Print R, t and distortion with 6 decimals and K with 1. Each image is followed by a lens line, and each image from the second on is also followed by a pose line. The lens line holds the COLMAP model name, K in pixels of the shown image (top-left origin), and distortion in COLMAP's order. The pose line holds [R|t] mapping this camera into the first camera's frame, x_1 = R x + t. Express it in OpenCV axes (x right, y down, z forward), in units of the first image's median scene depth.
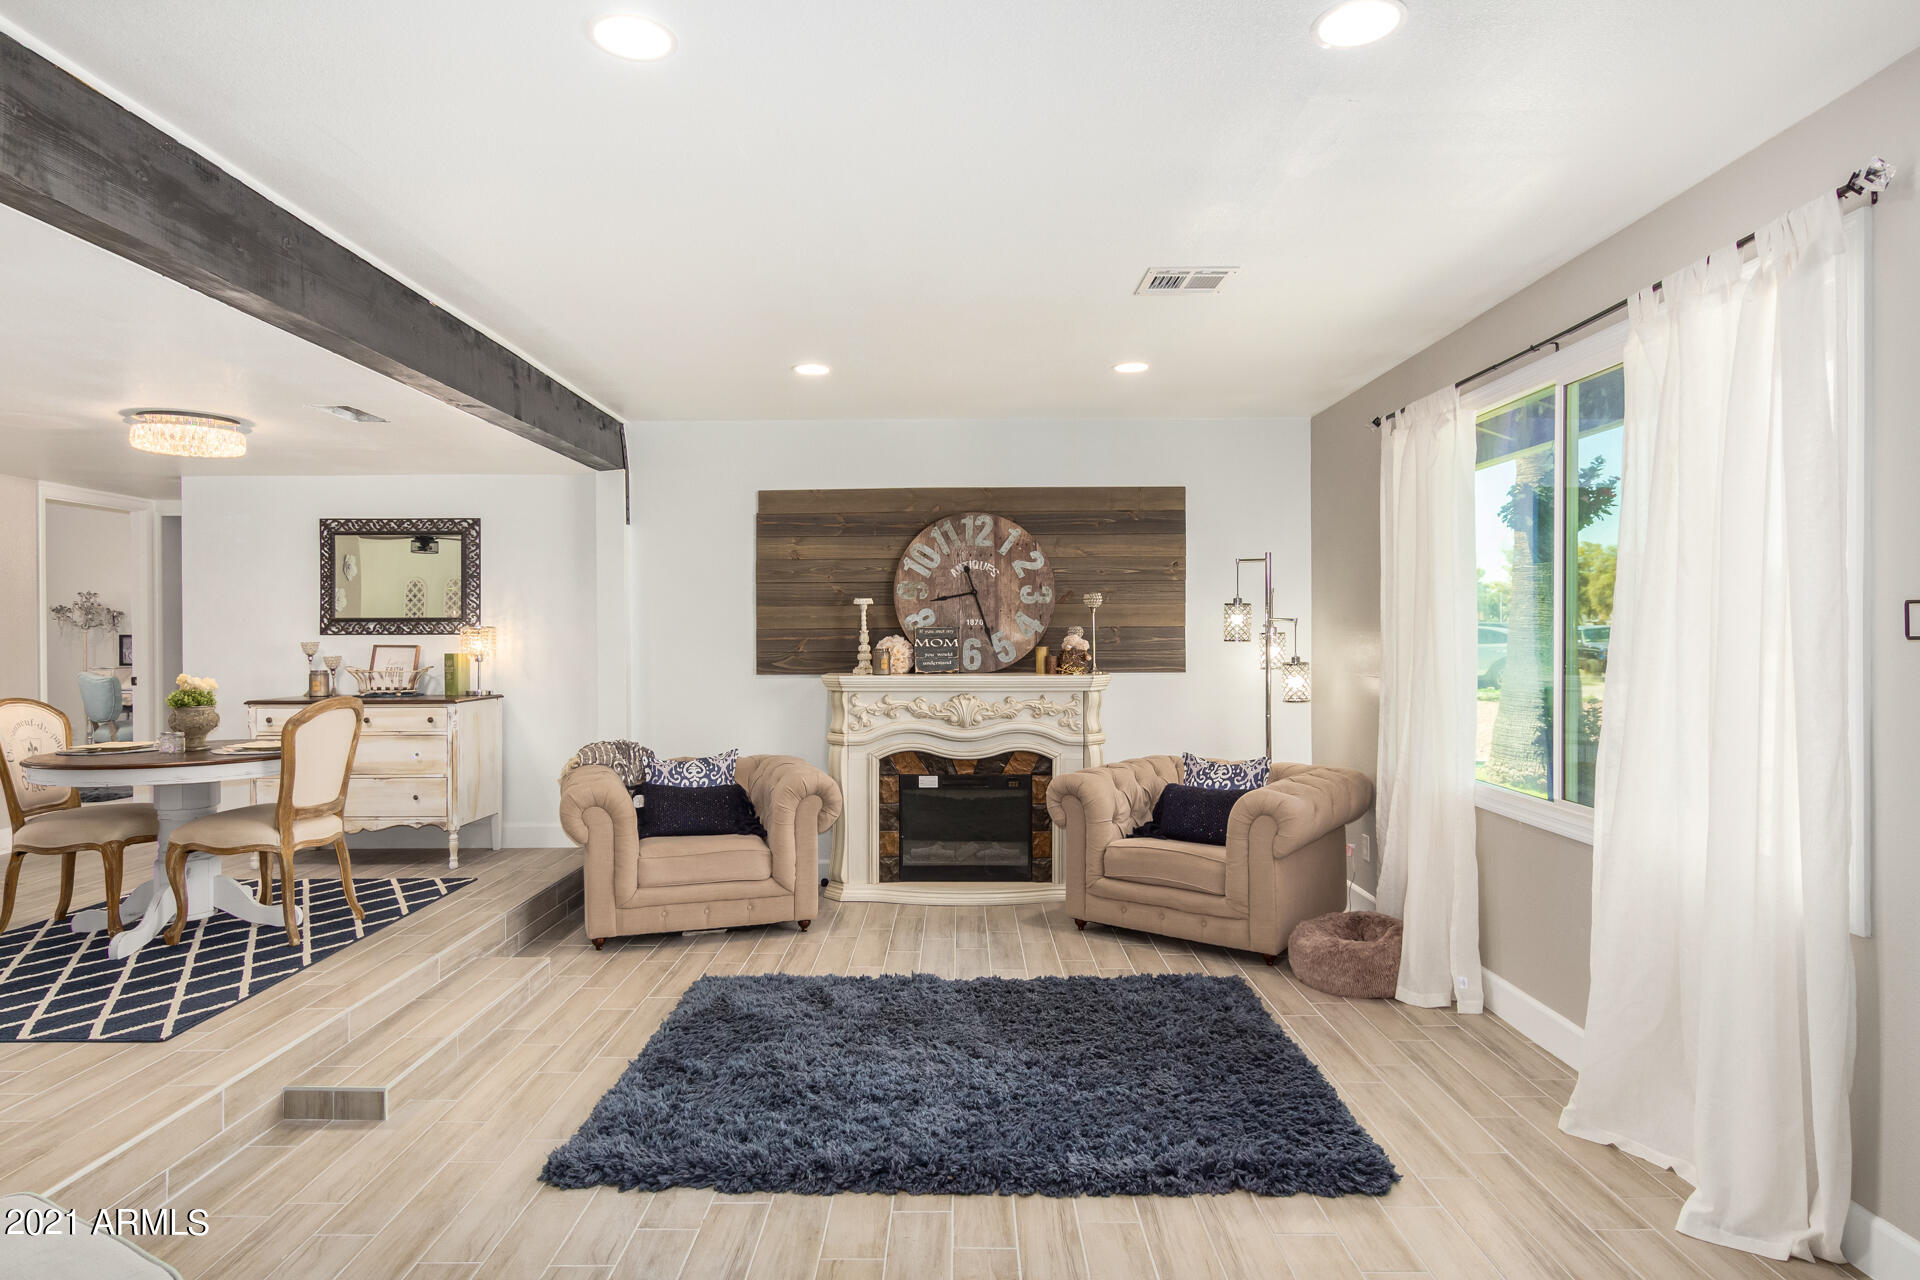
lens RADIAL K [[1072.9, 0, 956.9], [0, 1072.9, 635.3], [0, 0, 1]] dist [-0.002708, 0.013400]
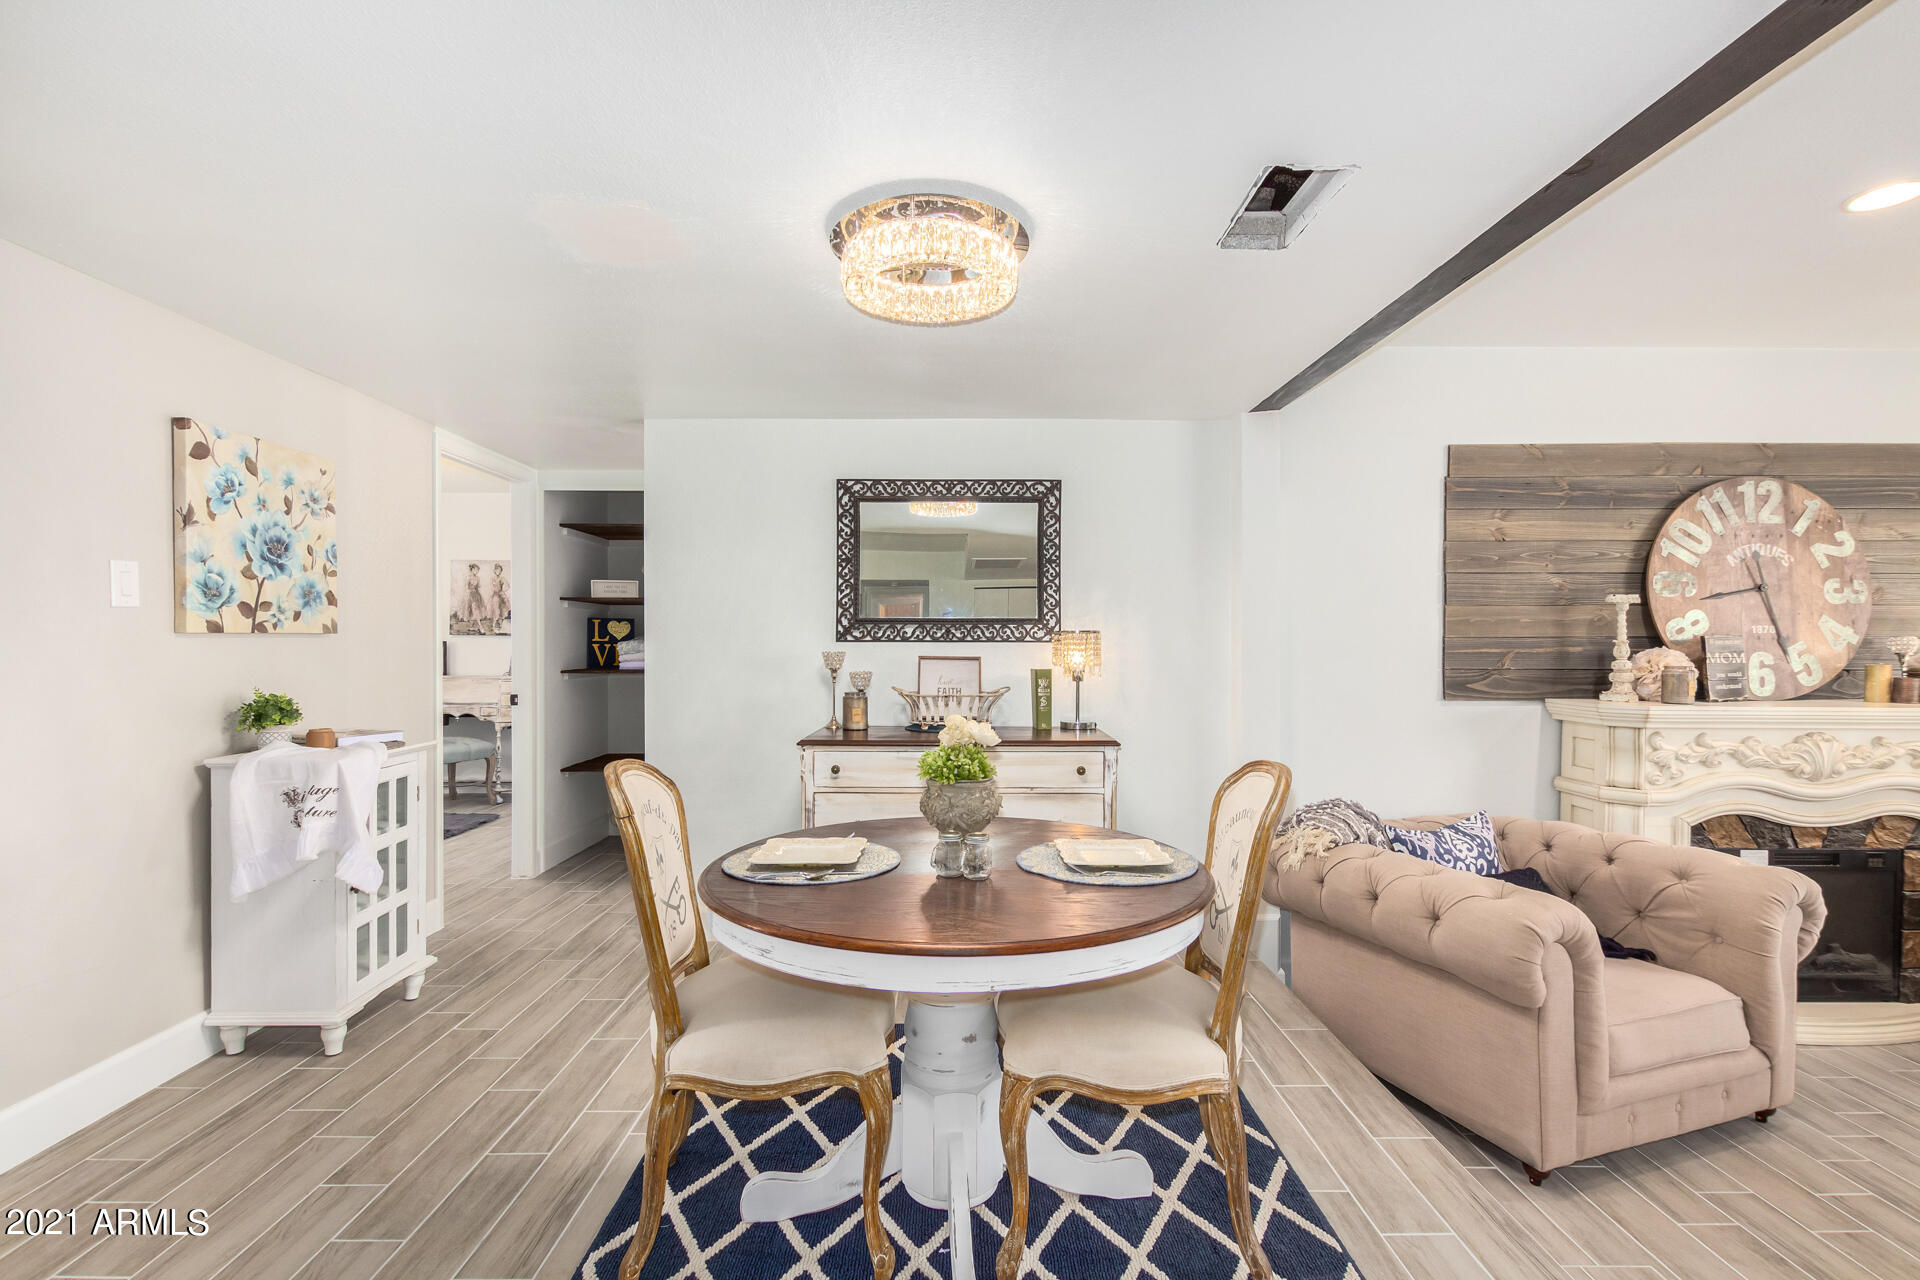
lens RADIAL K [[868.5, 0, 956.3], [0, 868.5, 646.3], [0, 0, 1]] dist [0.000160, -0.000292]
pose [[0.999887, 0.005900, 0.013863, -0.526430], [-0.005860, 0.999979, -0.002918, 0.003801], [-0.013879, 0.002836, 0.999900, 0.427220]]
